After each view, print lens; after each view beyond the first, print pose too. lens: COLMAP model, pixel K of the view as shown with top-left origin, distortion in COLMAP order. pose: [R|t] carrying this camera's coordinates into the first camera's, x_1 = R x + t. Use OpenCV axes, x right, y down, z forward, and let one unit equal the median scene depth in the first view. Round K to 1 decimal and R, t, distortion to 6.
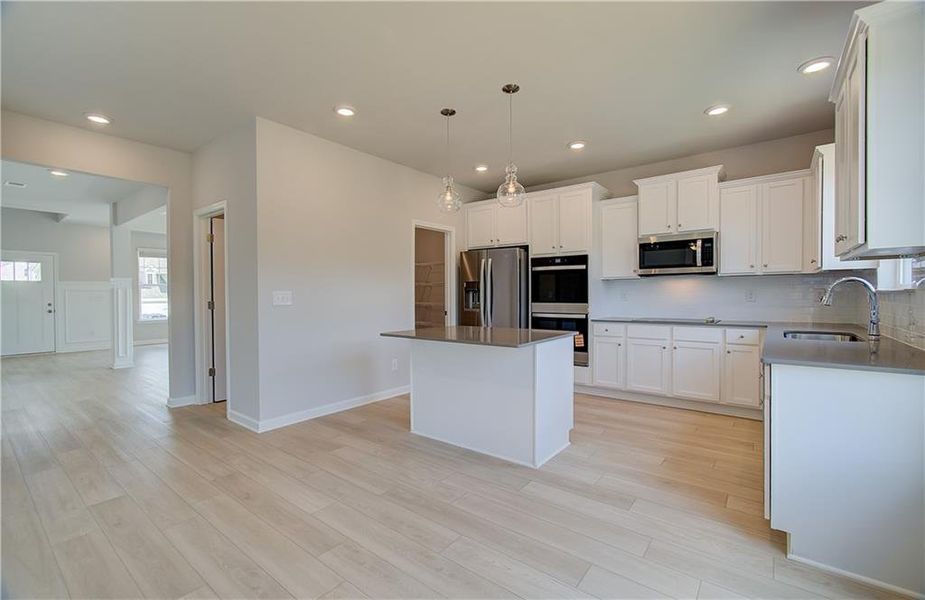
lens RADIAL K [[421.3, 0, 462.5], [0, 421.3, 300.0], [0, 0, 1]] dist [-0.001281, -0.000064]
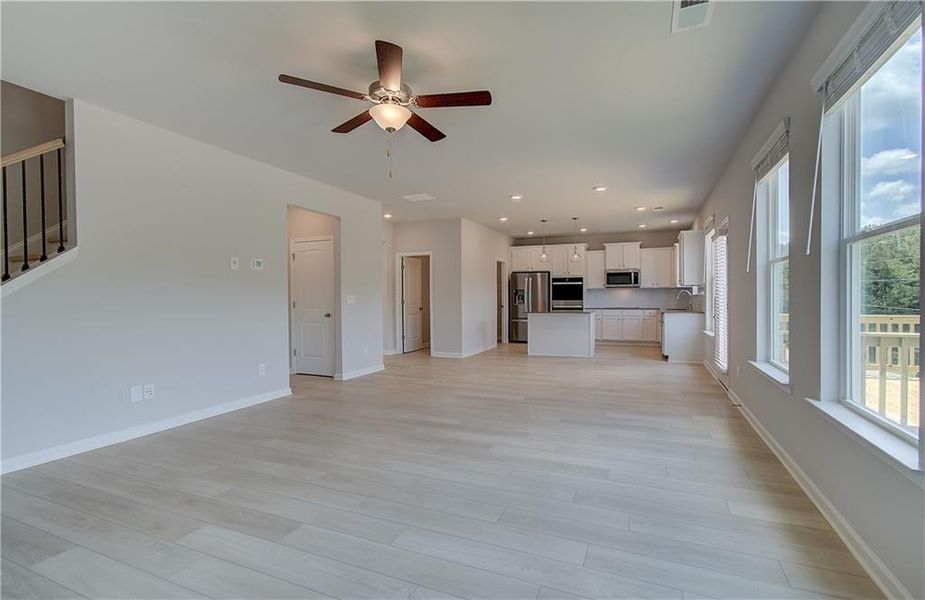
lens RADIAL K [[432.1, 0, 462.5], [0, 432.1, 300.0], [0, 0, 1]] dist [-0.002724, 0.000222]
pose [[0.974059, -0.004922, 0.226239, -0.816834], [0.005559, 0.999982, -0.002178, 0.007388], [-0.226225, 0.003379, 0.974069, -1.016893]]
